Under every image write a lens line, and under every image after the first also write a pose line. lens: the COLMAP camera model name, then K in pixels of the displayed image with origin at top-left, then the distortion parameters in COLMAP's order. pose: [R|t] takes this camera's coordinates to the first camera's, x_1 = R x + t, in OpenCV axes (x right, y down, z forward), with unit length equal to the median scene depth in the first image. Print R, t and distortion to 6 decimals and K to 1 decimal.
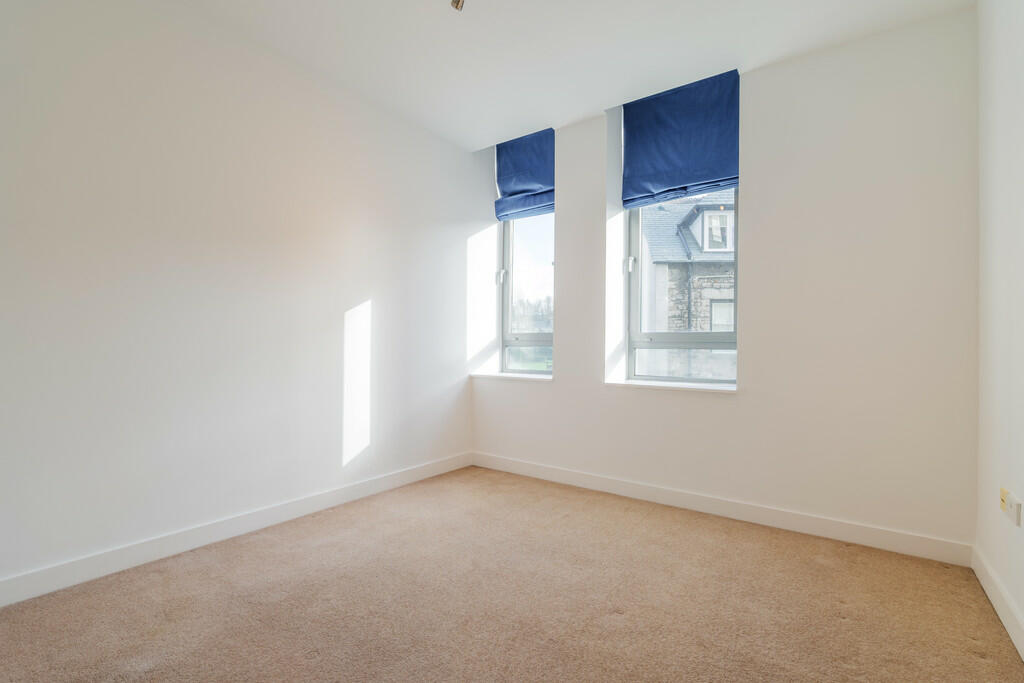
lens RADIAL K [[476.2, 0, 513.1], [0, 476.2, 342.9], [0, 0, 1]] dist [-0.017191, -0.000241]
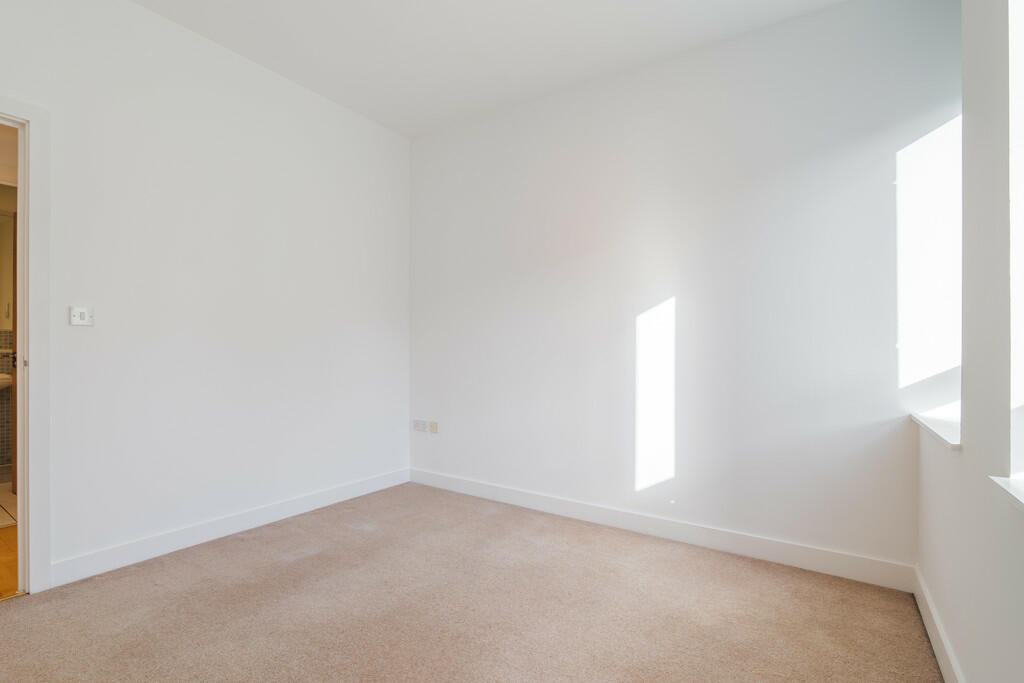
lens RADIAL K [[476.2, 0, 513.1], [0, 476.2, 342.9], [0, 0, 1]] dist [-0.017191, -0.000241]
pose [[0.057780, -0.010480, -0.998274, 0.492884], [-0.009556, 0.999893, -0.011050, -0.001146], [0.998284, 0.010178, 0.057674, 0.688559]]
